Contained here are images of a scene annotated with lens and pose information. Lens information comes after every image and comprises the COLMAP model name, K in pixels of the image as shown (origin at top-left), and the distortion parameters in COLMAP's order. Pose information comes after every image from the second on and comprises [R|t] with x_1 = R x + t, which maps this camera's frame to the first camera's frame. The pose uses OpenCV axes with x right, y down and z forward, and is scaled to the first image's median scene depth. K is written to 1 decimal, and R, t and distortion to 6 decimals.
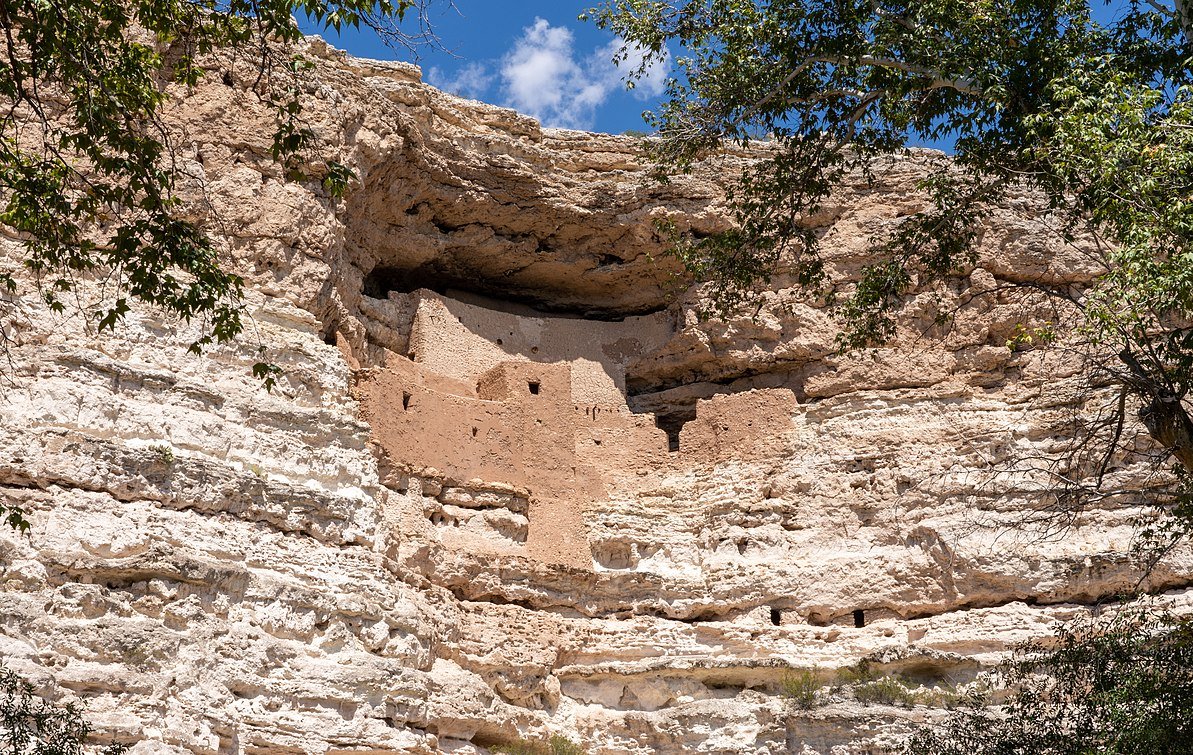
lens RADIAL K [[1782.6, 0, 512.3], [0, 1782.6, 415.6], [0, 0, 1]] dist [0.045963, 0.000000]
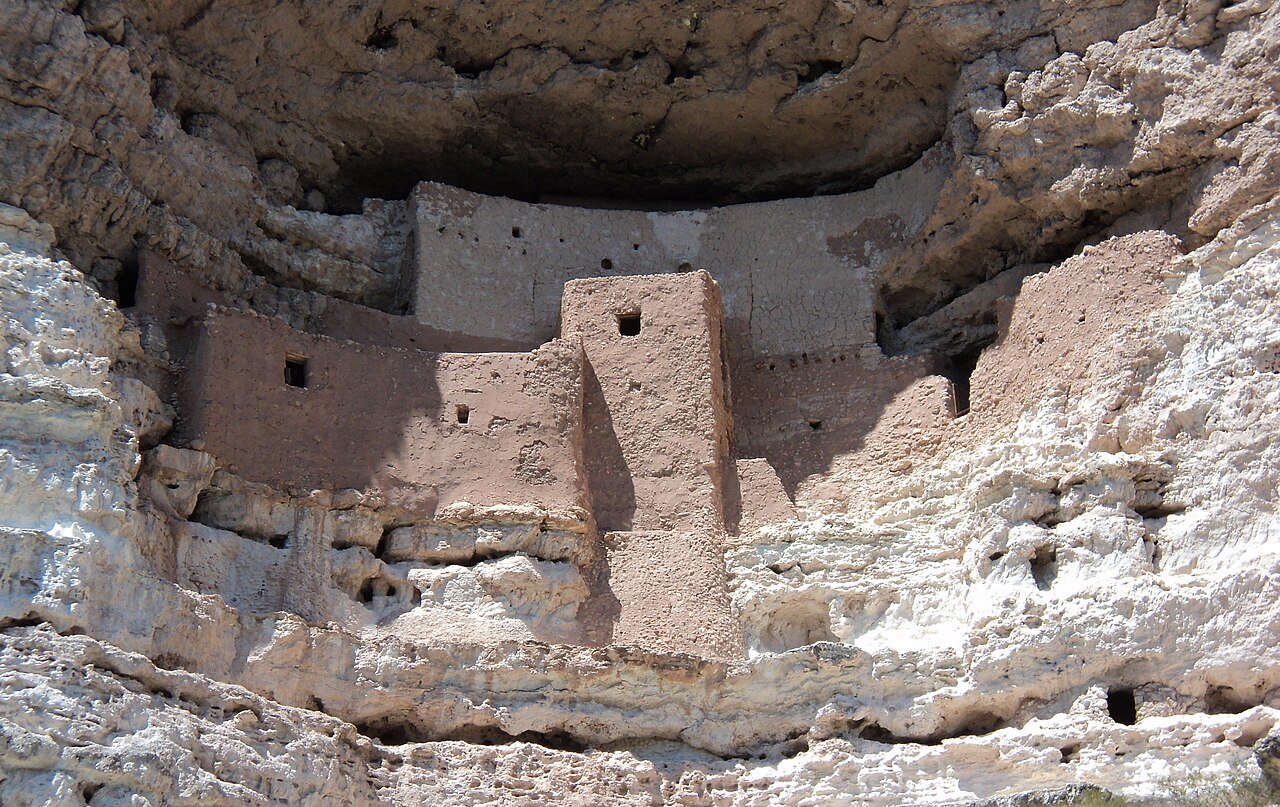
lens RADIAL K [[2540.1, 0, 650.9], [0, 2540.1, 490.5], [0, 0, 1]] dist [-0.014384, 0.000000]
pose [[0.918824, -0.164402, -0.358796, 0.275949], [0.126351, 0.983795, -0.127214, 0.126085], [0.373895, 0.071553, 0.924707, 0.371407]]
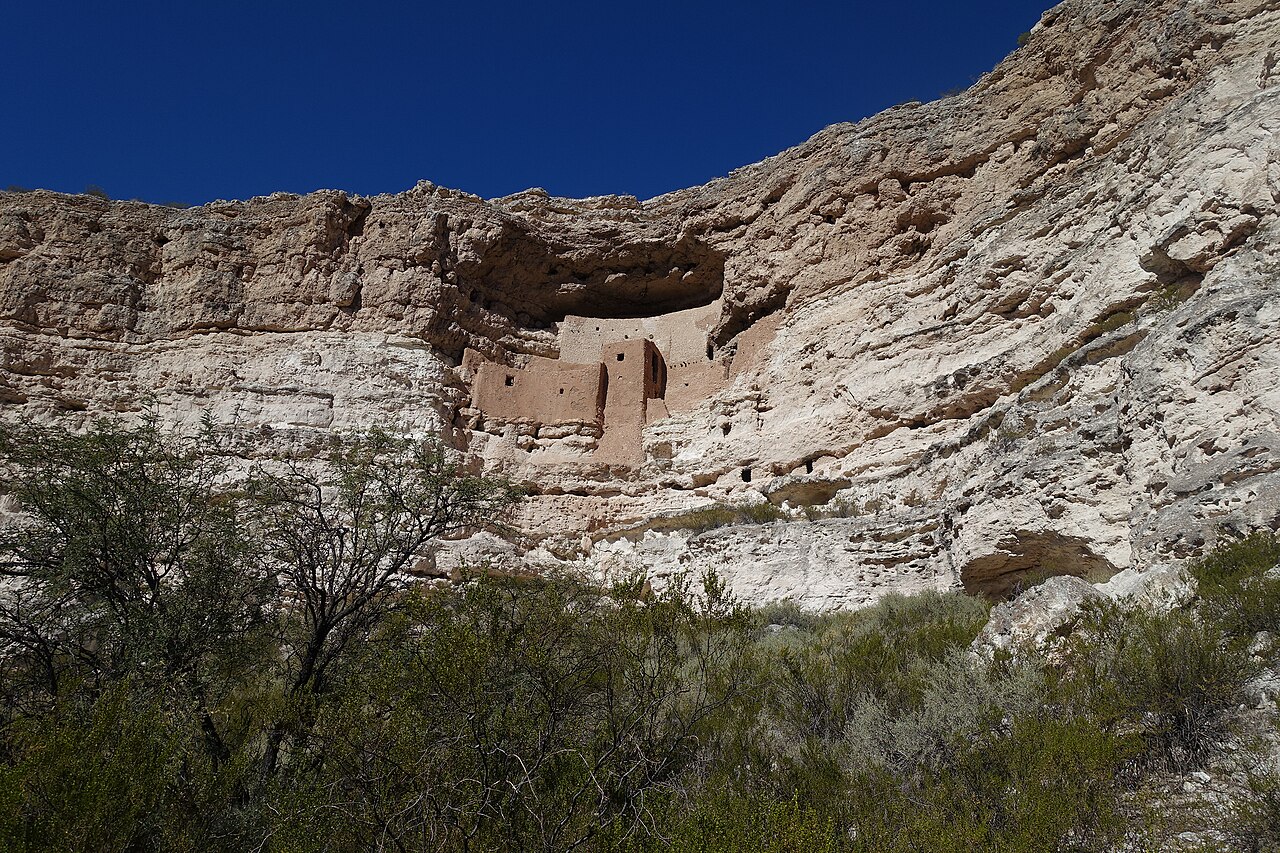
lens RADIAL K [[859.3, 0, 649.6], [0, 859.3, 426.4], [0, 0, 1]] dist [-0.001559, -0.001319]
pose [[0.786417, -0.199439, -0.584613, 0.475825], [0.154863, 0.979873, -0.125960, 0.147244], [0.597968, 0.008522, 0.801475, 0.441686]]
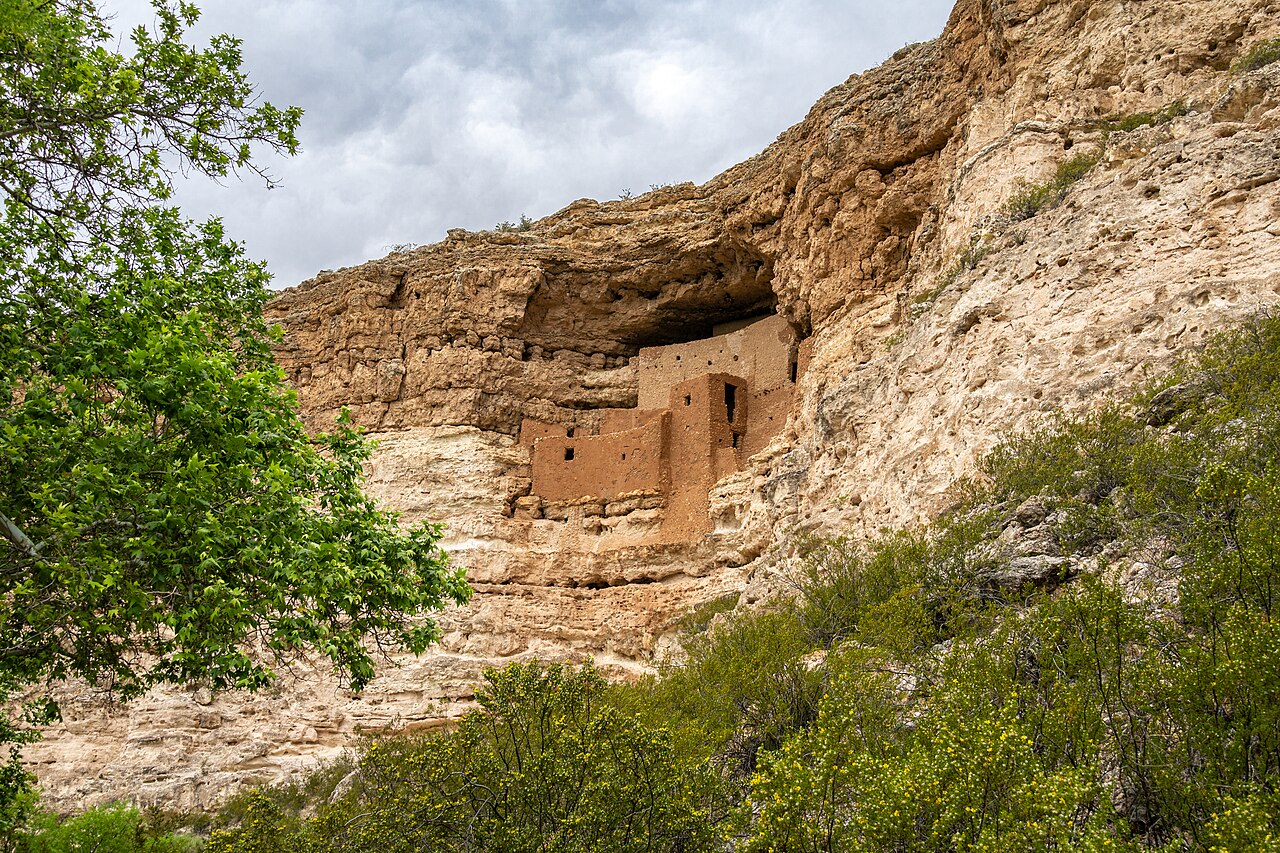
lens RADIAL K [[1530.1, 0, 679.0], [0, 1530.1, 424.0], [0, 0, 1]] dist [0.015646, 0.000000]
pose [[0.443298, -0.251622, -0.860333, 0.984999], [0.289559, 0.948533, -0.128219, 0.144484], [0.848318, -0.192278, 0.493342, 0.478500]]
